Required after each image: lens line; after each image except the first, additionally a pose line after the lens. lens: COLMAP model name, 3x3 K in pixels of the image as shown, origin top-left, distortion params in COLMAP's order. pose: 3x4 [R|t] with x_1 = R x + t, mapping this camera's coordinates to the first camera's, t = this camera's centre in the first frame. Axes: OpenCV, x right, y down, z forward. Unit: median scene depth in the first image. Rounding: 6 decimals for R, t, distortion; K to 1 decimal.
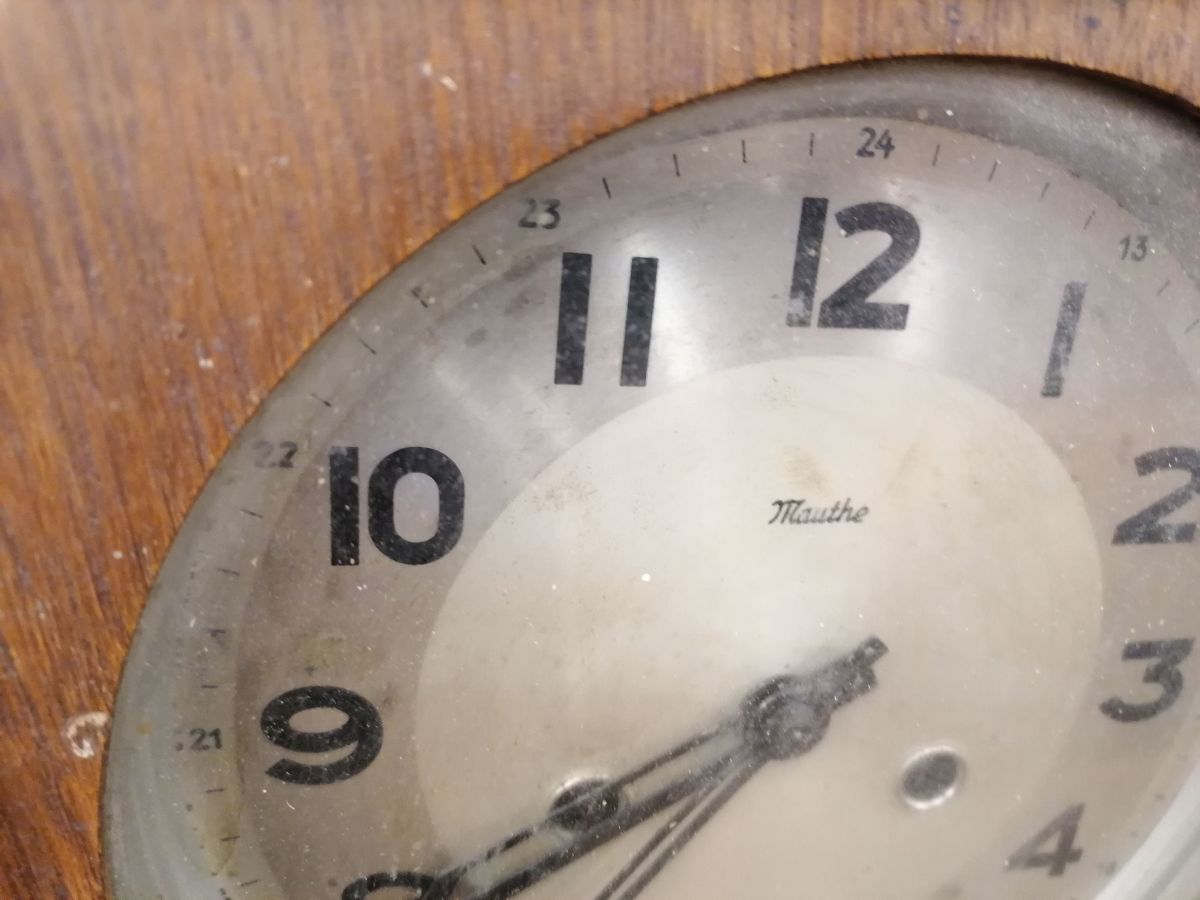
lens RADIAL K [[962.3, 0, 614.2], [0, 962.3, 447.9], [0, 0, 1]] dist [-0.013168, -0.005672]
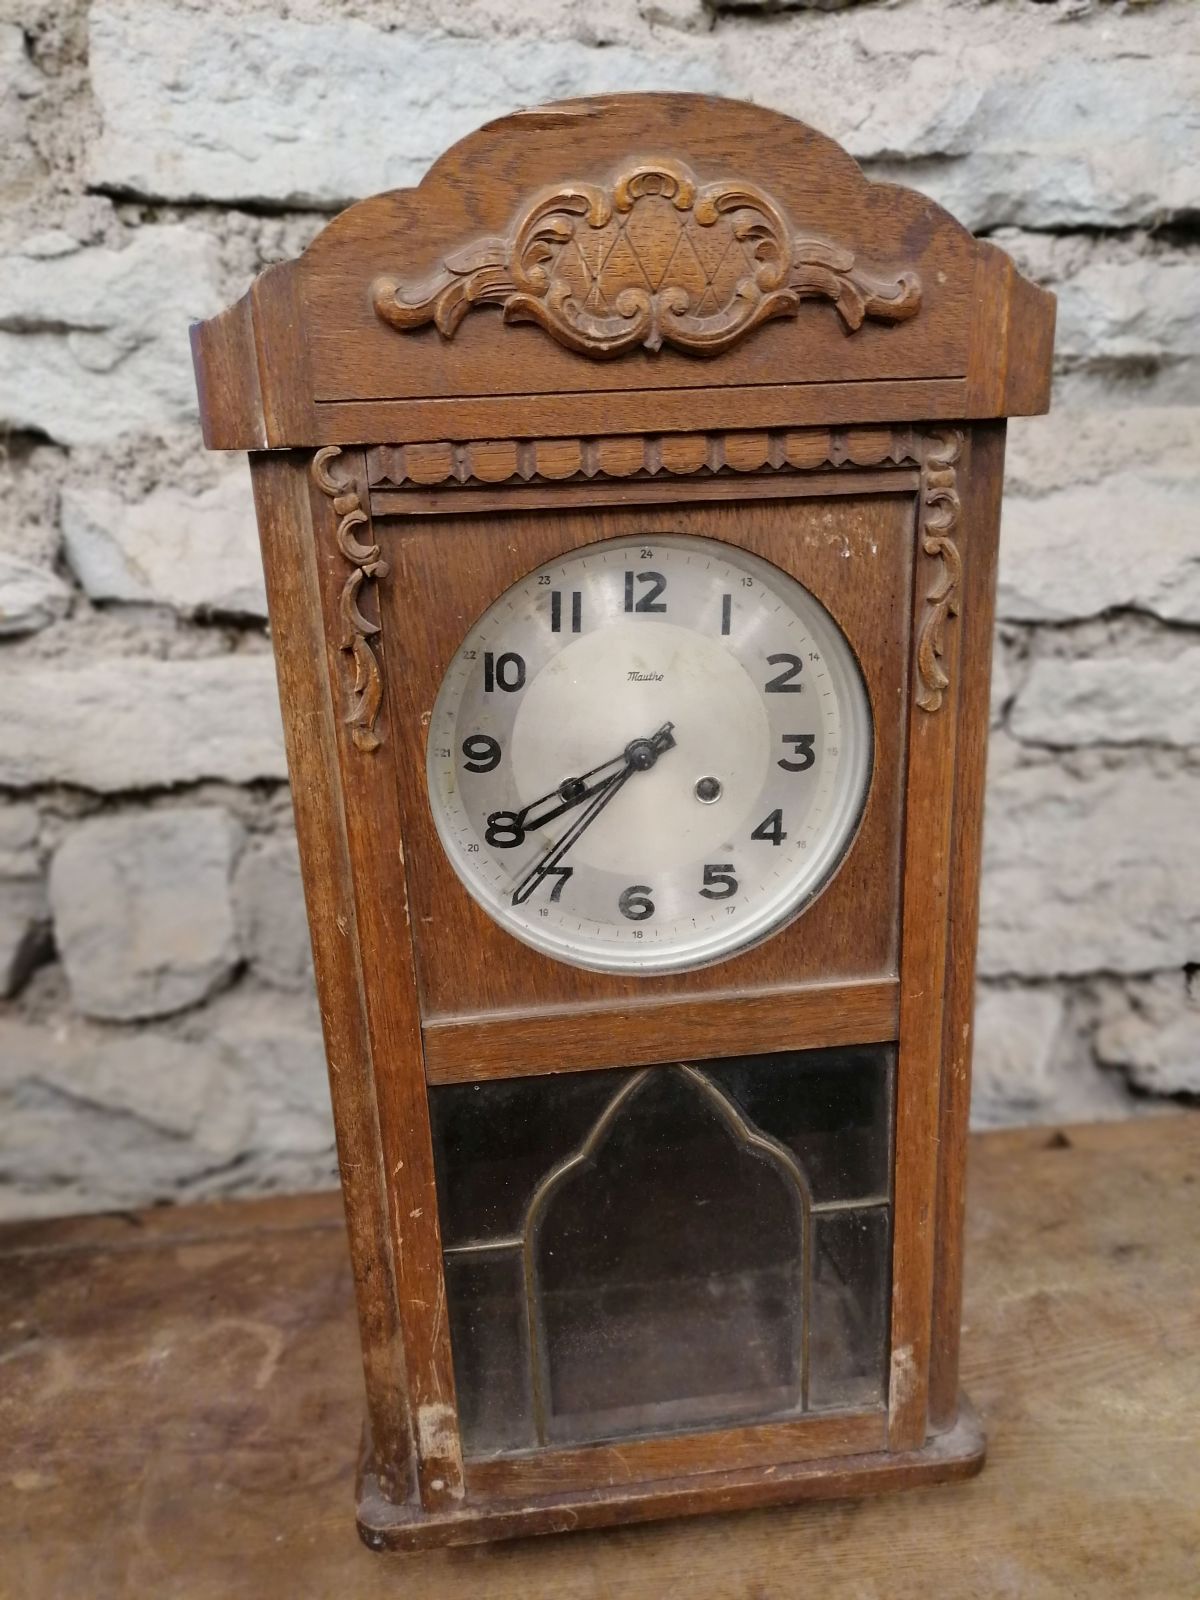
lens RADIAL K [[1214.1, 0, 606.6], [0, 1214.1, 806.4], [0, 0, 1]] dist [0.018764, 0.001480]
pose [[0.988917, -0.026415, -0.146104, 0.730051], [0.014574, 0.996564, -0.081529, 0.887554], [0.147756, 0.078496, 0.985904, -3.079824]]
